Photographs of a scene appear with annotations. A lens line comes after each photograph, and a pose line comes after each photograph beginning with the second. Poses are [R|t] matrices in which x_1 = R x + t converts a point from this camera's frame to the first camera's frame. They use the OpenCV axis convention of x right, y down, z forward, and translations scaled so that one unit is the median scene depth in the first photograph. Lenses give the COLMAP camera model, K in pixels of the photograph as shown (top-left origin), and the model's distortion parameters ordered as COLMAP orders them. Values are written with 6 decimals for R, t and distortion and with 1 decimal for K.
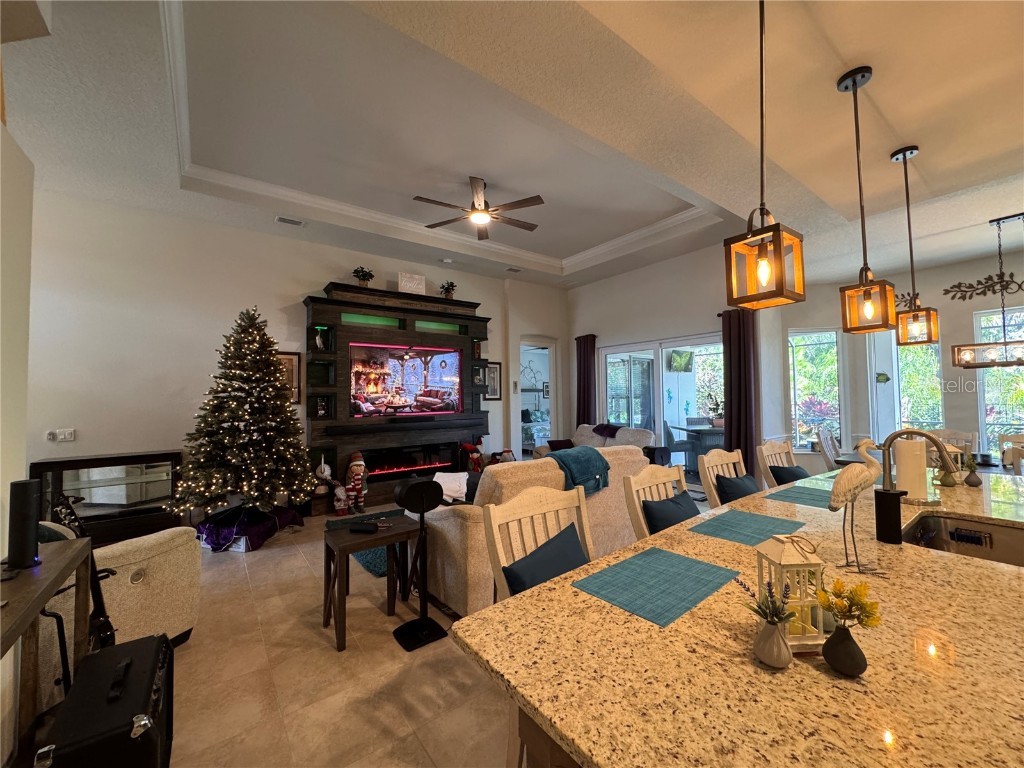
lens RADIAL K [[406.4, 0, 513.2], [0, 406.4, 386.5], [0, 0, 1]] dist [0.000865, -0.000050]
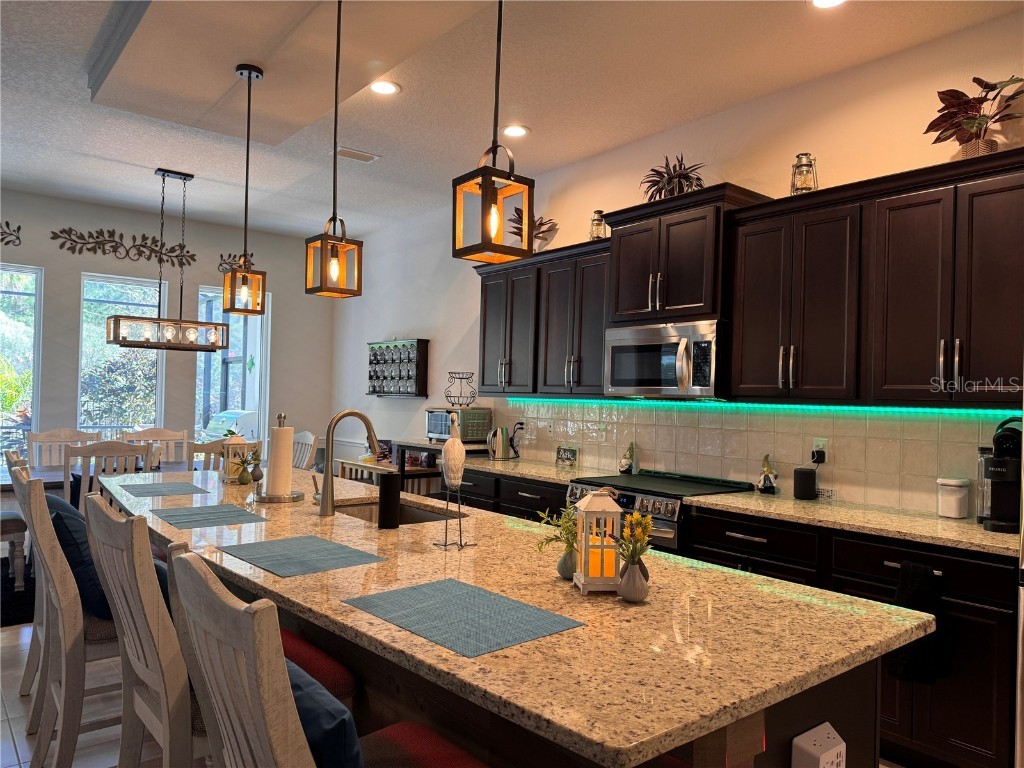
lens RADIAL K [[713.5, 0, 512.5], [0, 713.5, 387.7], [0, 0, 1]] dist [0.085396, -0.103484]
pose [[-0.034325, 0.028053, 0.999017, -0.238575], [-0.051902, 0.998207, -0.029814, 0.030711], [-0.998062, -0.052875, -0.032807, 0.254524]]
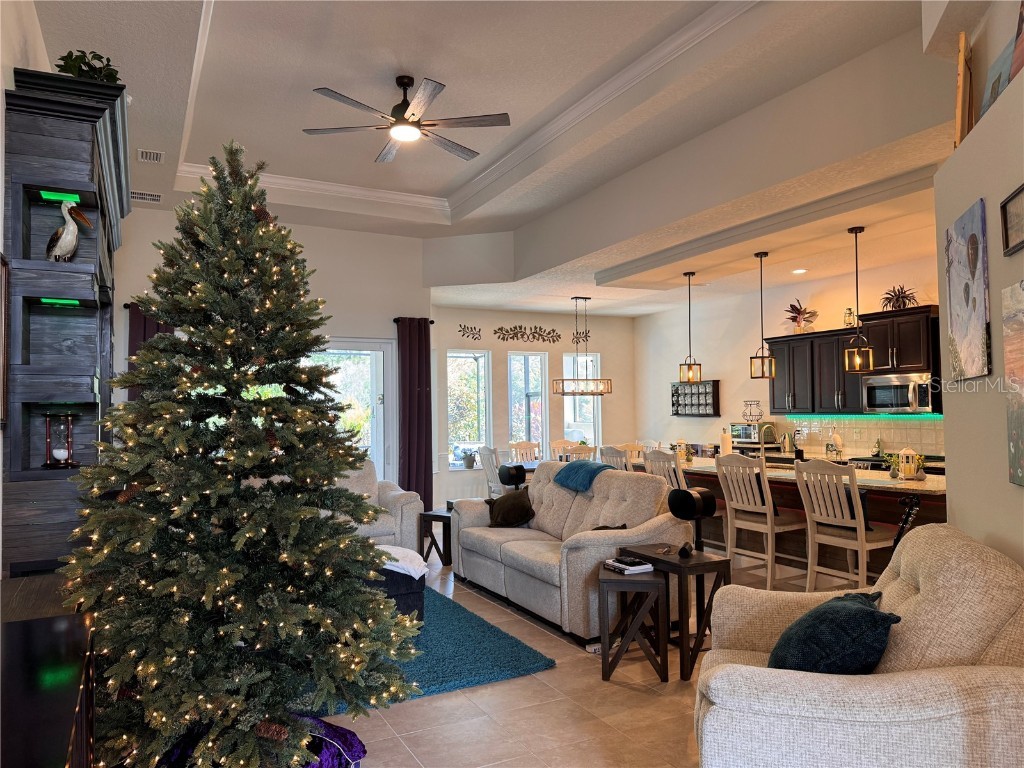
lens RADIAL K [[713.5, 0, 512.5], [0, 713.5, 387.7], [0, 0, 1]] dist [0.085396, -0.103484]
pose [[0.173356, 0.045745, 0.983796, -1.143861], [-0.013889, 0.998935, -0.044002, 0.034028], [-0.984761, -0.006036, 0.173806, 0.620488]]
